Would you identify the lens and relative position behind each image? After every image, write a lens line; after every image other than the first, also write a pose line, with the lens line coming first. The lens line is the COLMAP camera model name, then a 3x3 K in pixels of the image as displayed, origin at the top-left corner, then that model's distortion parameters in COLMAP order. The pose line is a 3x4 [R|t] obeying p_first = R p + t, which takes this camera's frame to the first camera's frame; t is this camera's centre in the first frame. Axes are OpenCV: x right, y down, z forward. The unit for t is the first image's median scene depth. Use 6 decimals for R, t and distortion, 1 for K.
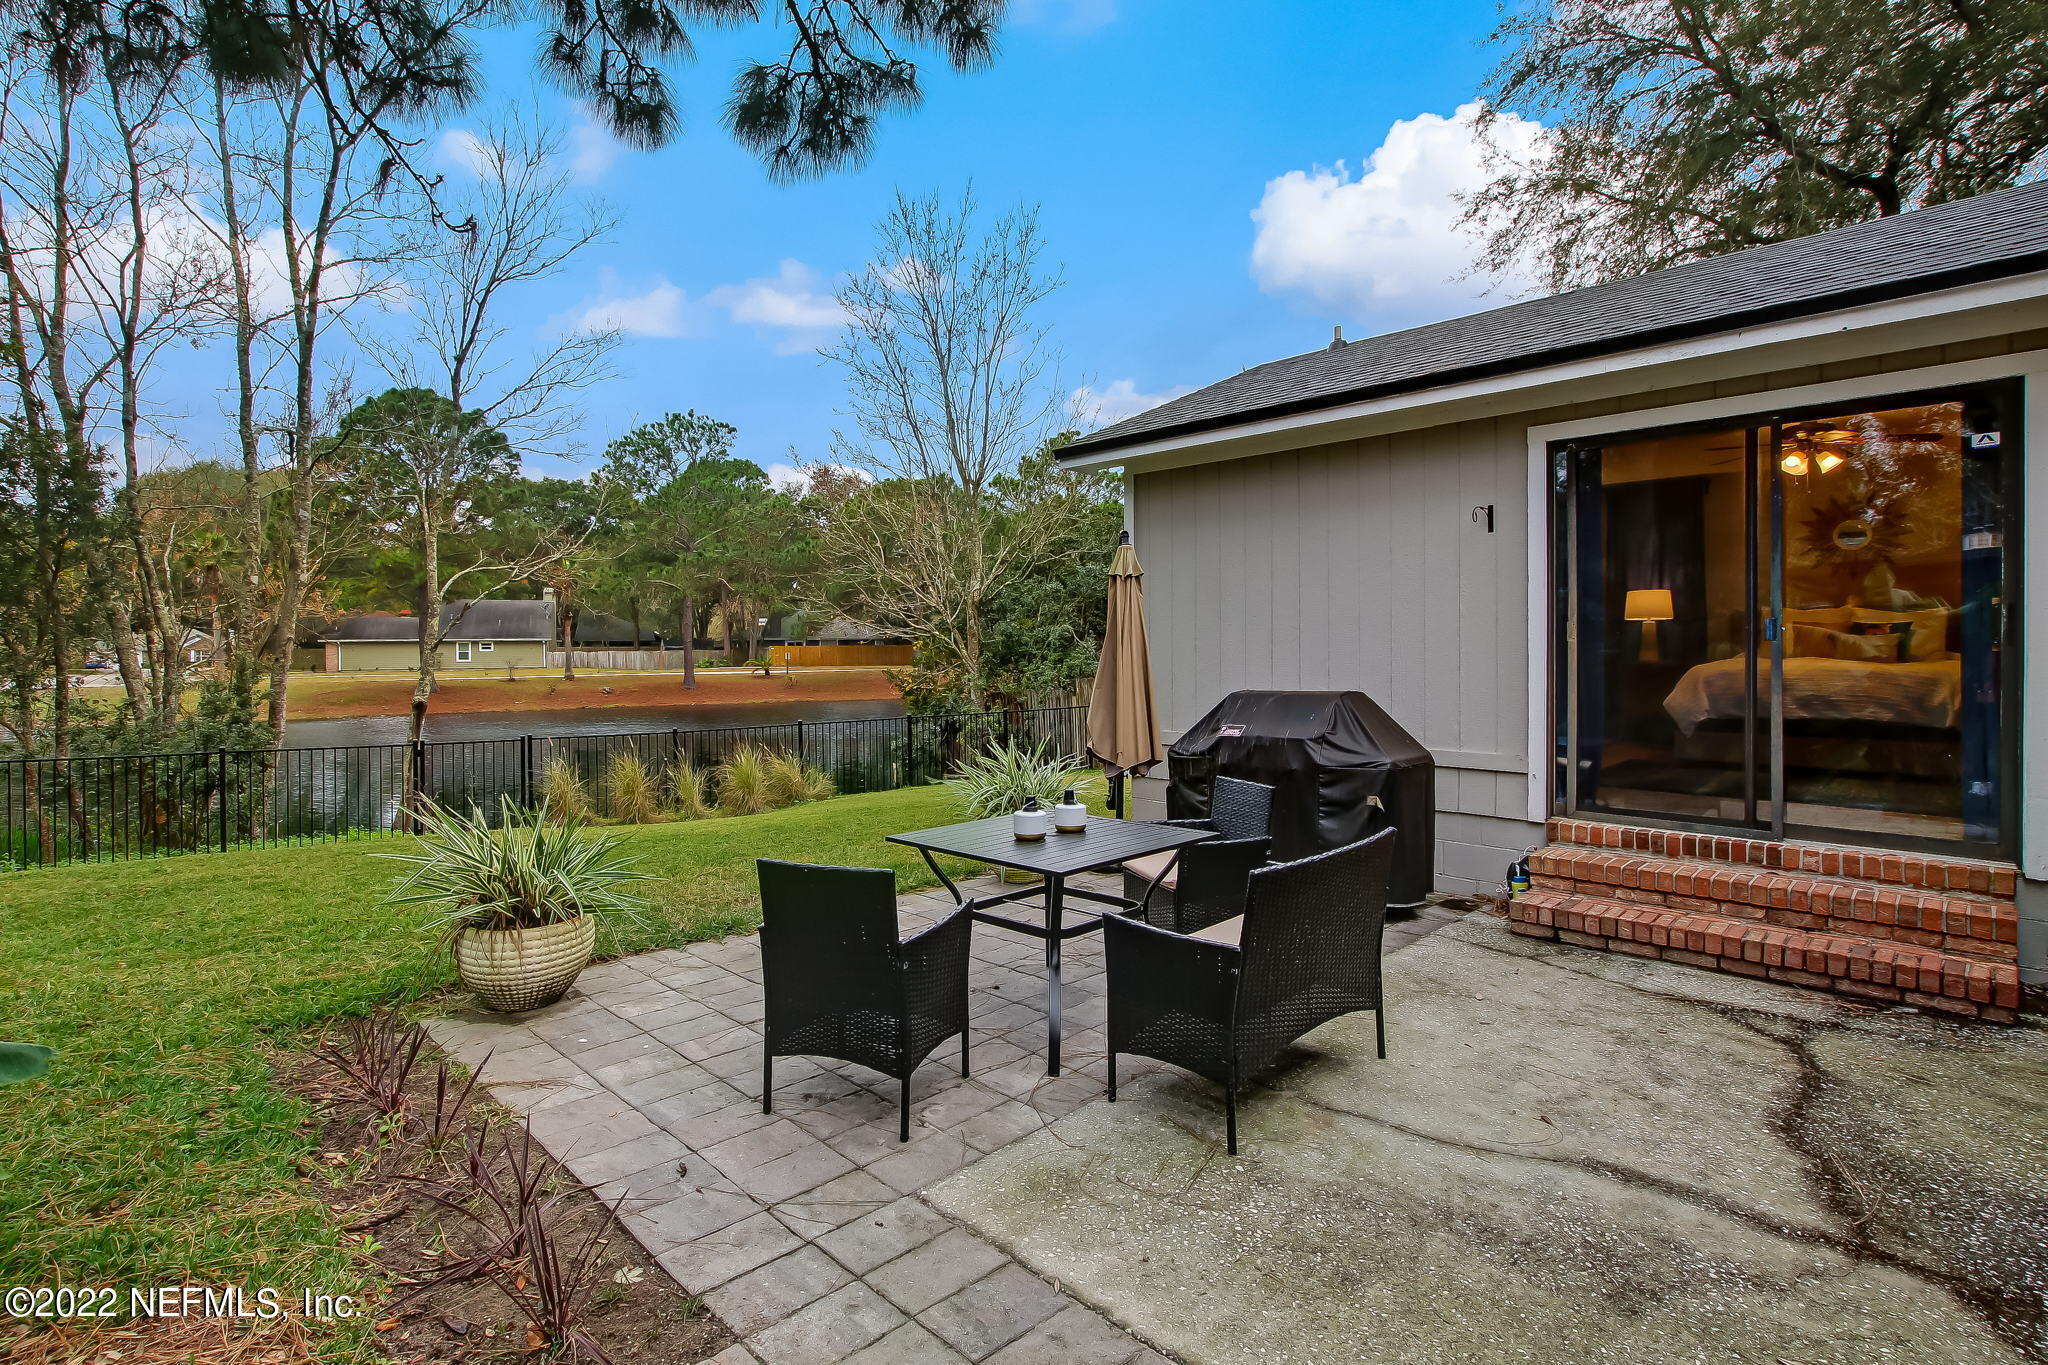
lens RADIAL K [[957.1, 0, 1017.0], [0, 957.1, 663.8], [0, 0, 1]] dist [-0.008714, 0.000585]
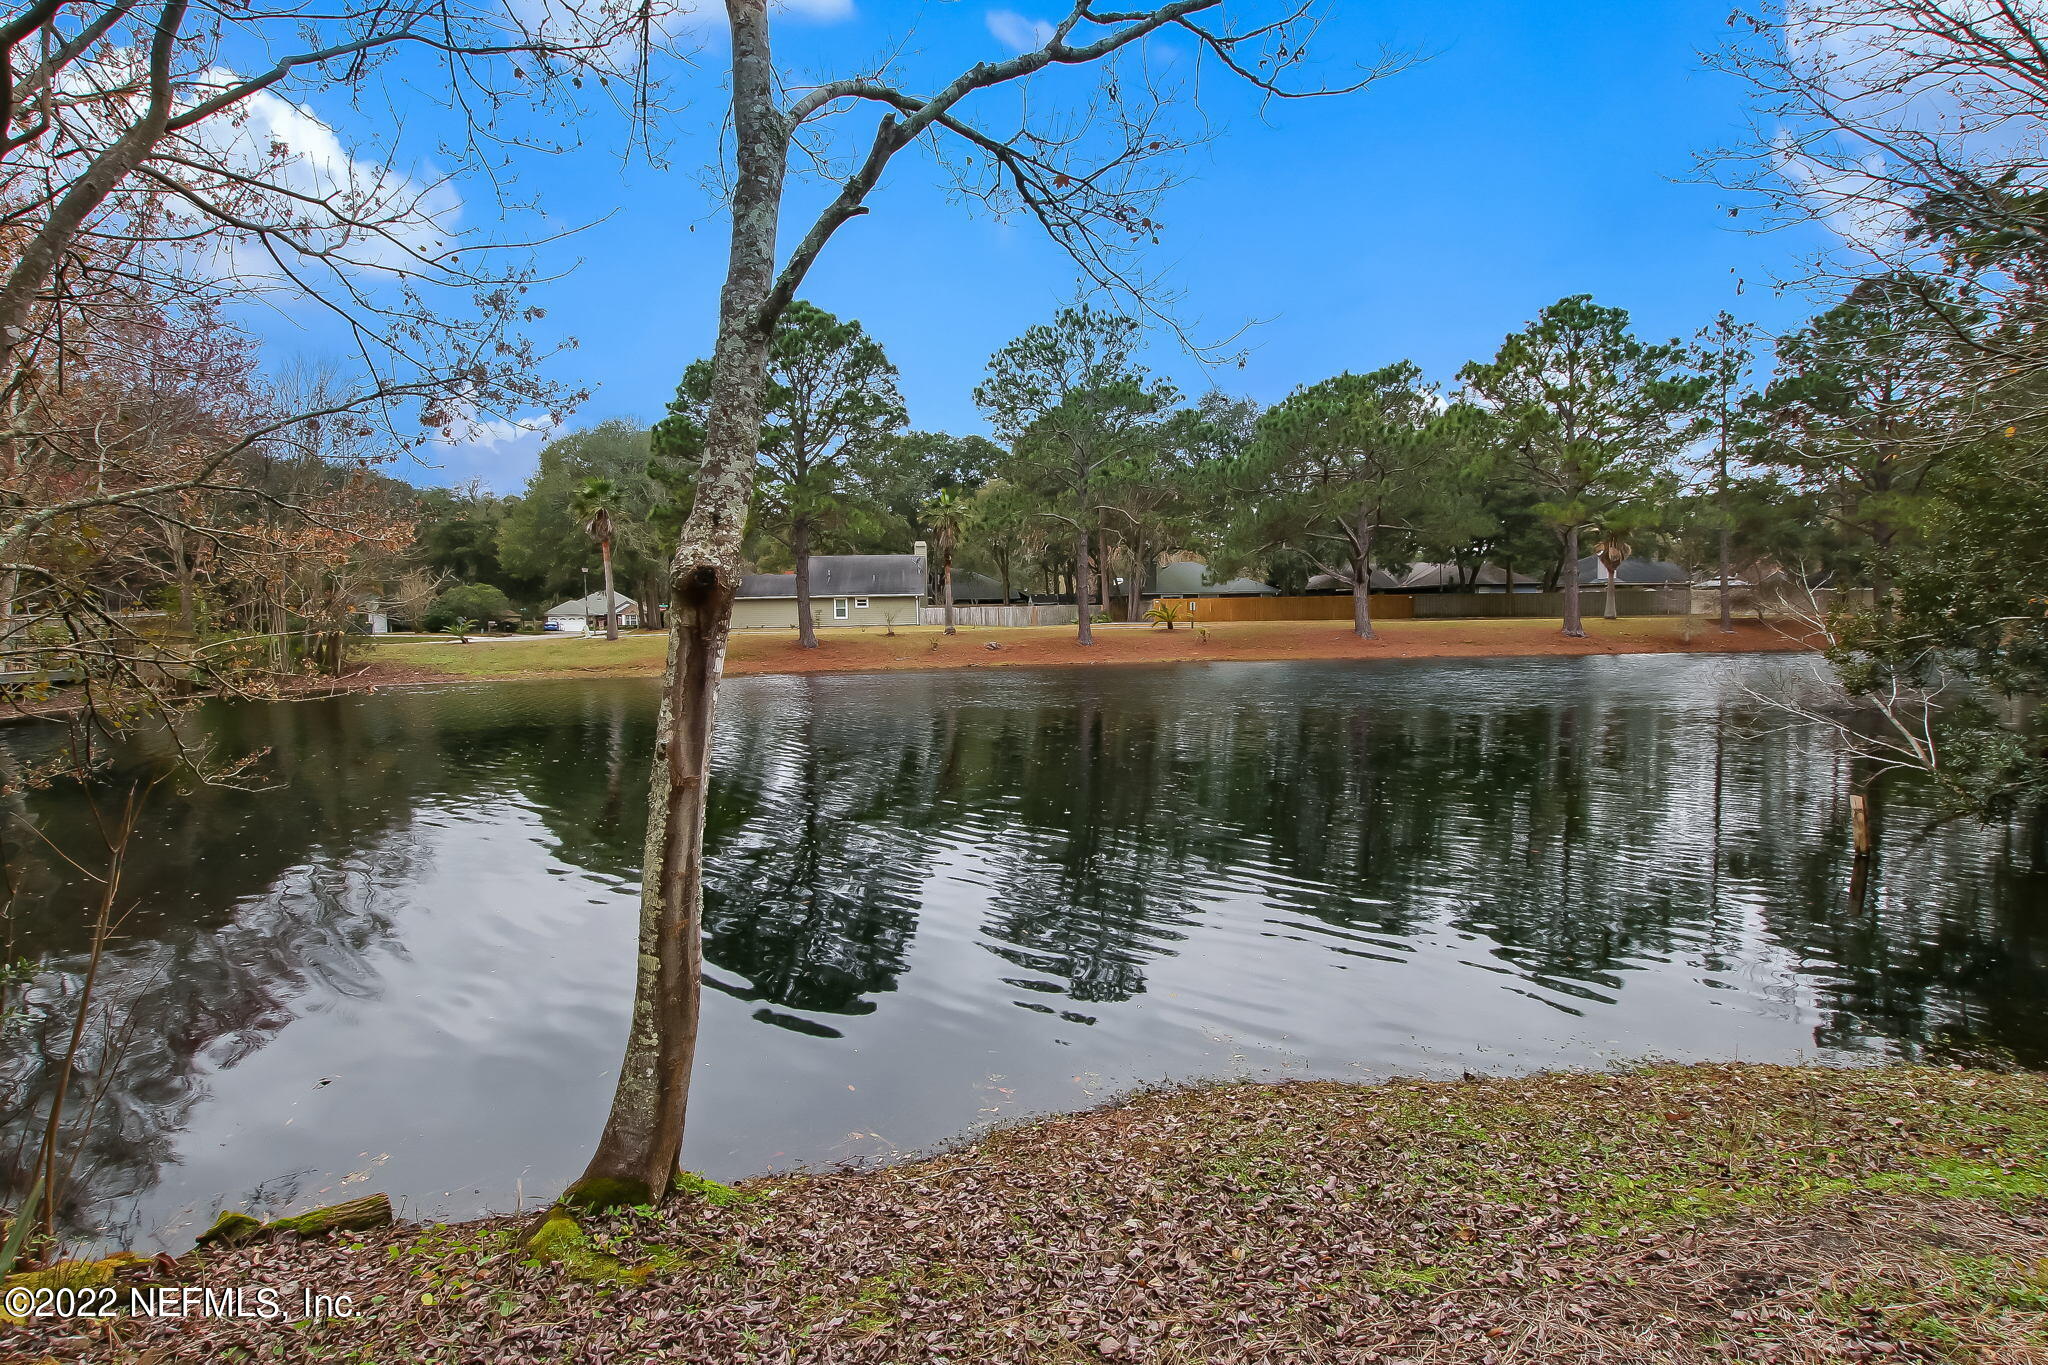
lens RADIAL K [[957.1, 0, 1017.0], [0, 957.1, 663.8], [0, 0, 1]] dist [-0.008714, 0.000585]
pose [[0.942122, 0.009883, -0.335126, -0.337607], [0.002605, 0.999320, 0.036793, 0.033587], [0.335261, -0.035537, 0.941455, 0.565281]]
